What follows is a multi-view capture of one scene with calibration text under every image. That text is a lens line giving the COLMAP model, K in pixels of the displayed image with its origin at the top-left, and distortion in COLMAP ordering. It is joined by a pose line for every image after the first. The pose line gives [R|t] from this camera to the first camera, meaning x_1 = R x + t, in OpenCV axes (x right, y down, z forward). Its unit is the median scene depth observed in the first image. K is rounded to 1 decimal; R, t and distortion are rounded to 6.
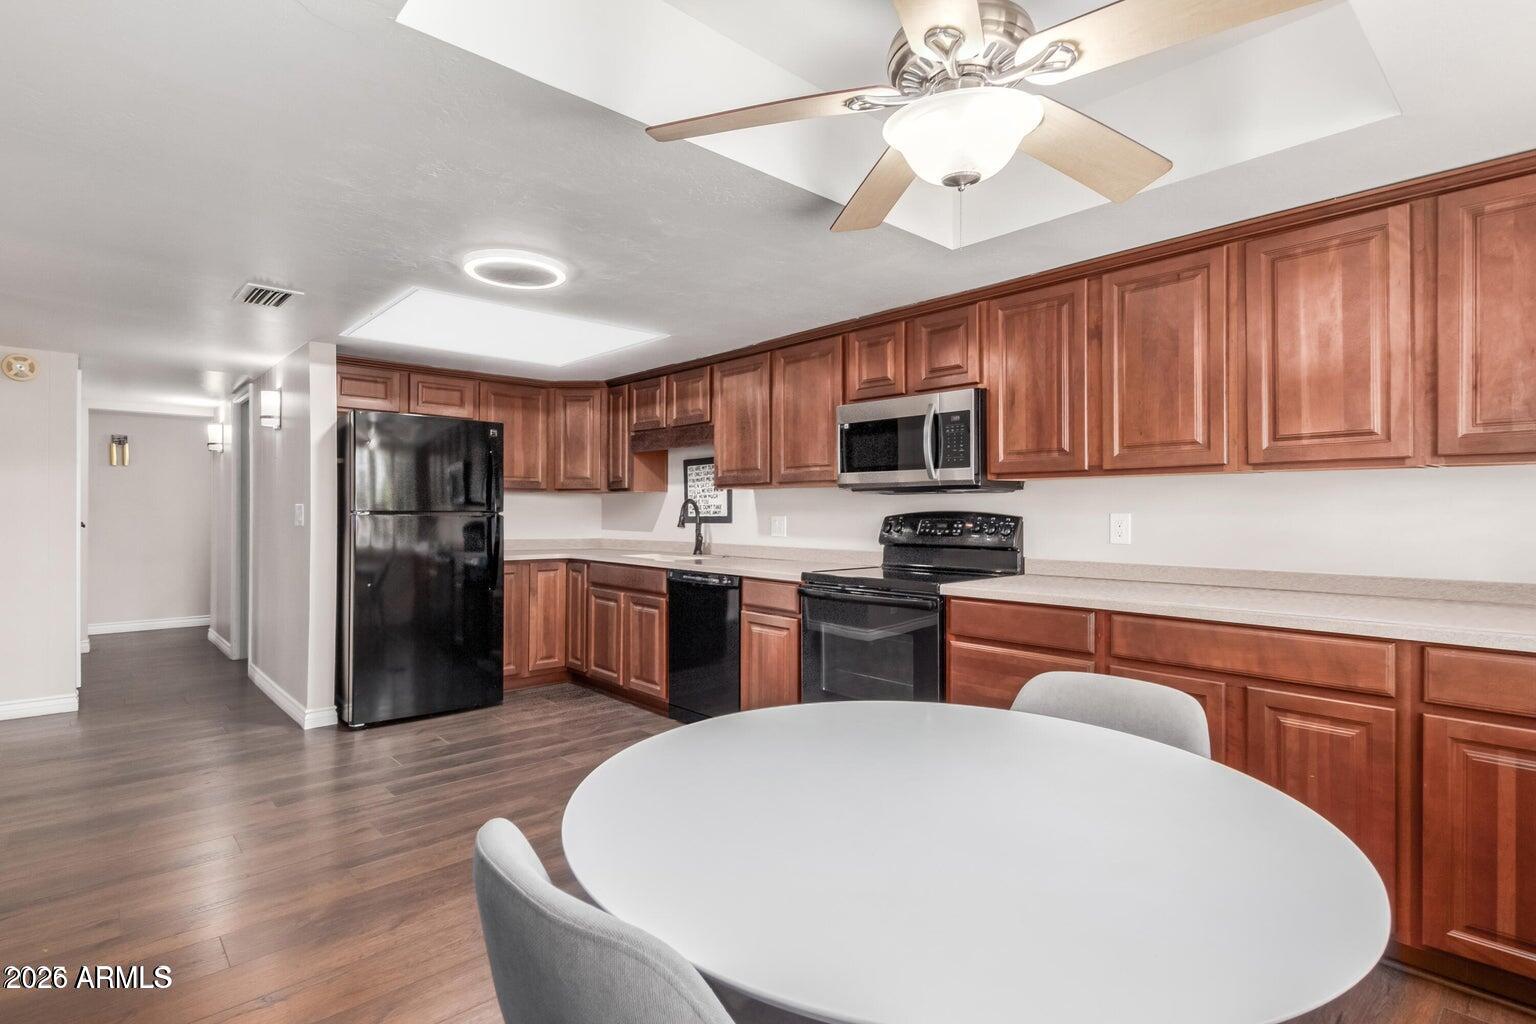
lens RADIAL K [[753.4, 0, 768.5], [0, 753.4, 515.4], [0, 0, 1]] dist [0.011895, -0.000918]
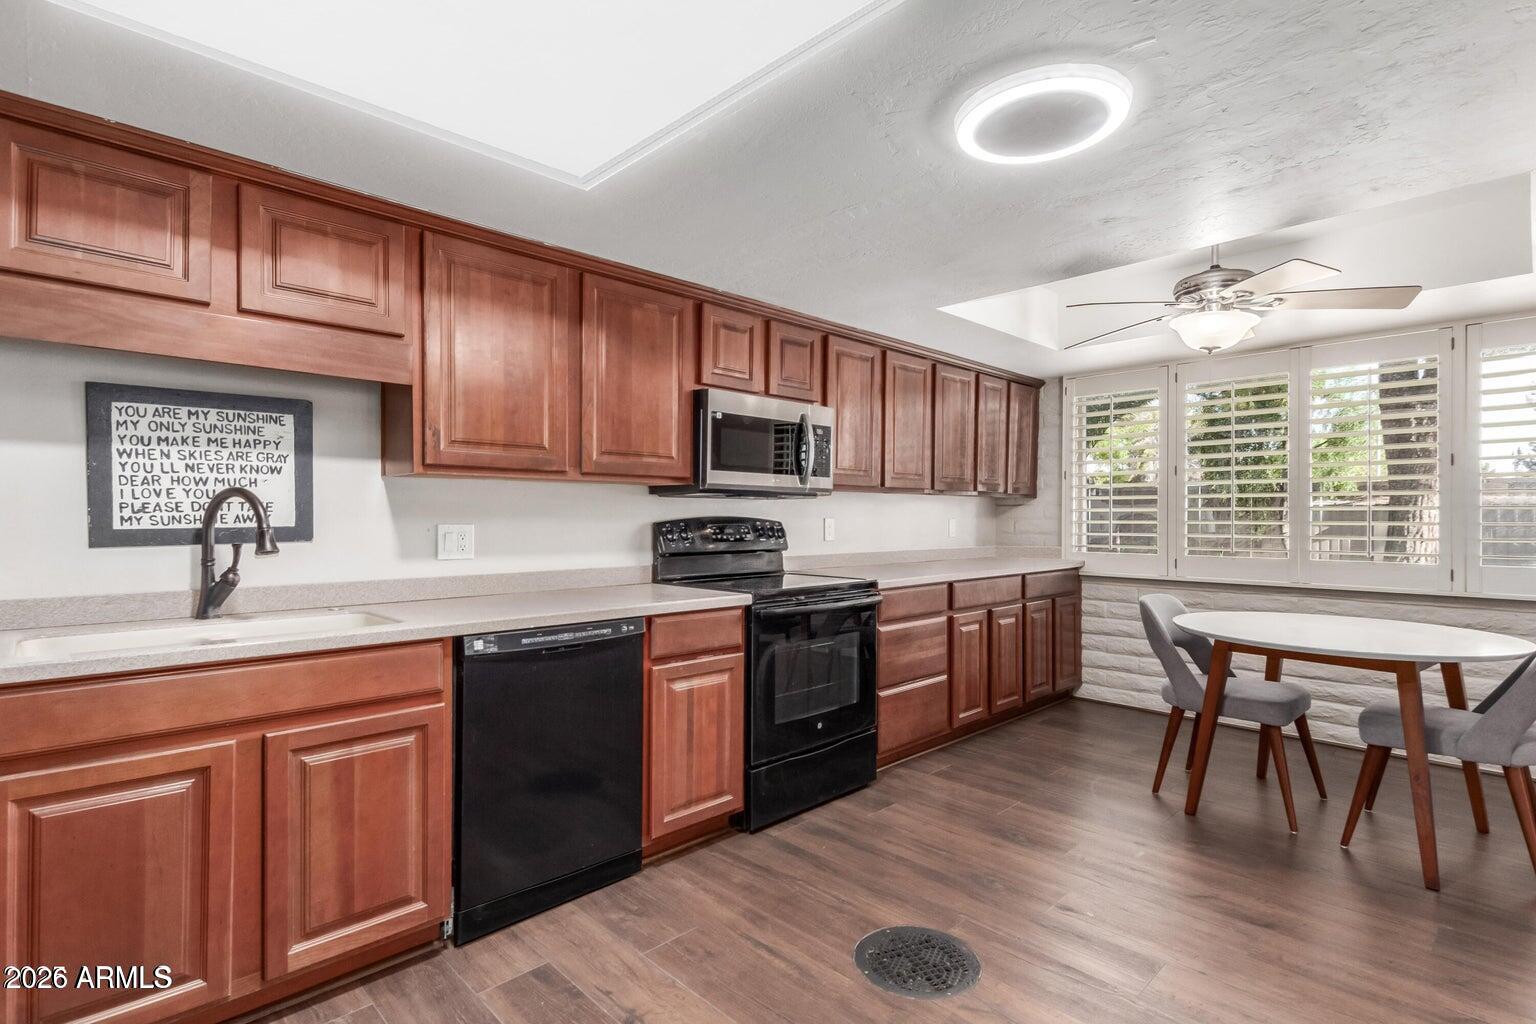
lens RADIAL K [[753.4, 0, 757.3], [0, 753.4, 511.6], [0, 0, 1]] dist [0.011895, -0.000918]
pose [[-0.030398, 0.000301, 0.999538, -0.690461], [0.000307, 1.000000, -0.000291, -0.010522], [-0.999538, 0.000298, -0.030398, 0.917318]]
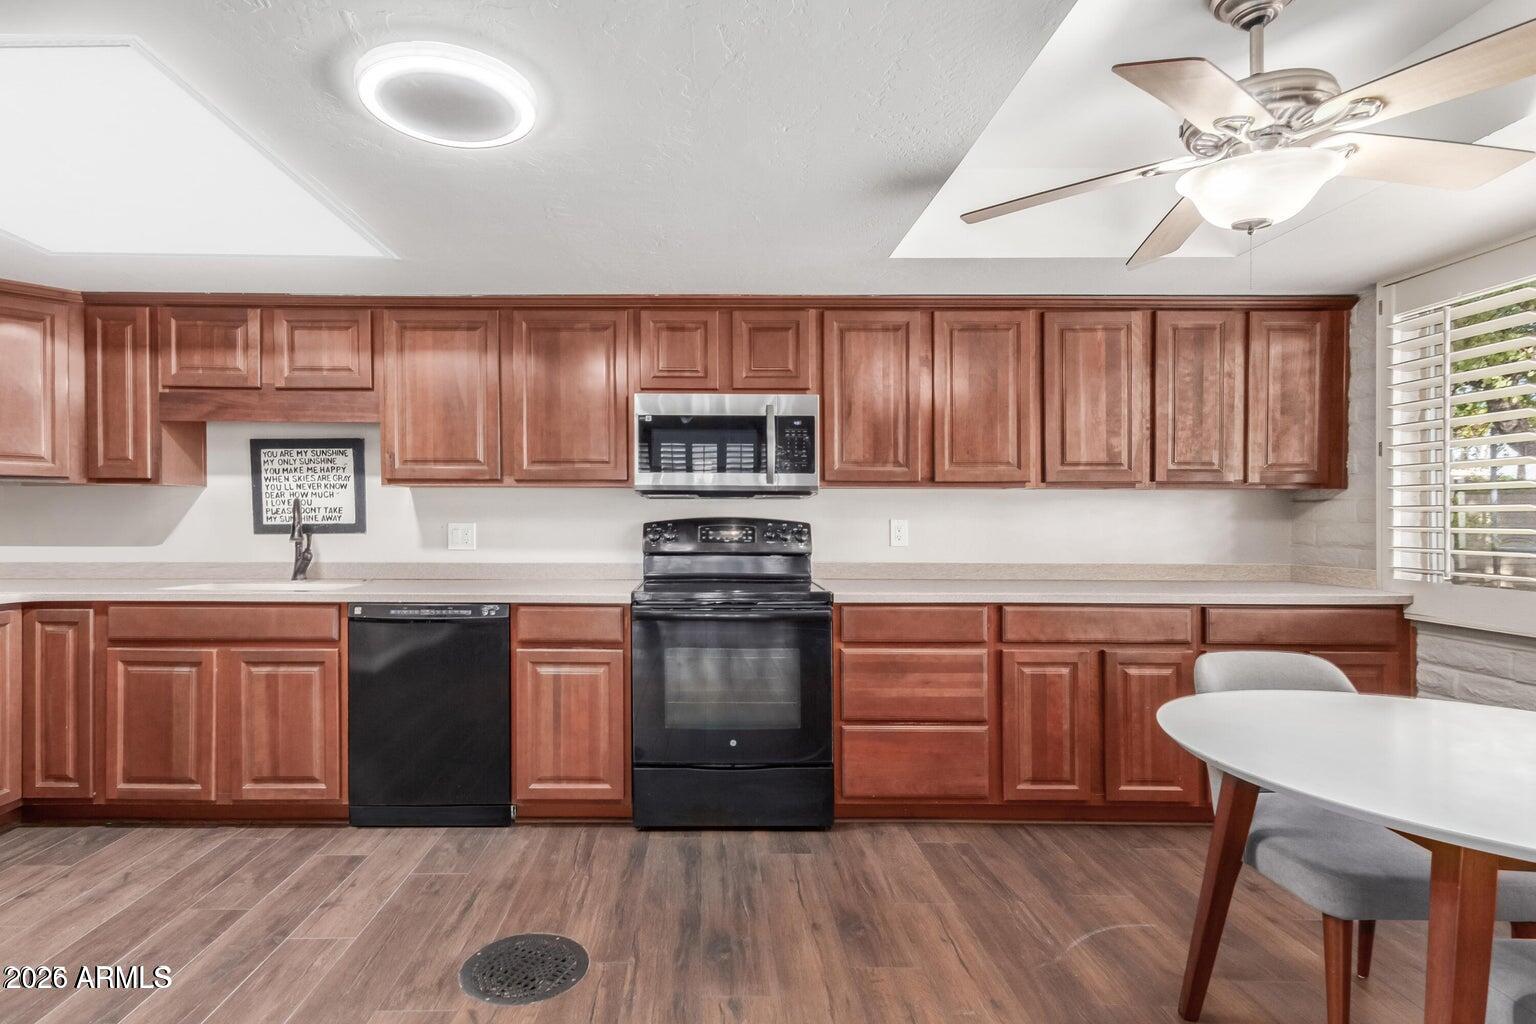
lens RADIAL K [[753.4, 0, 717.7], [0, 753.4, 521.5], [0, 0, 1]] dist [0.011895, -0.000918]
pose [[0.677702, -0.007150, 0.735302, -0.445060], [0.002371, 0.999969, 0.007538, -0.006811], [-0.735333, -0.003365, 0.677698, 0.334341]]
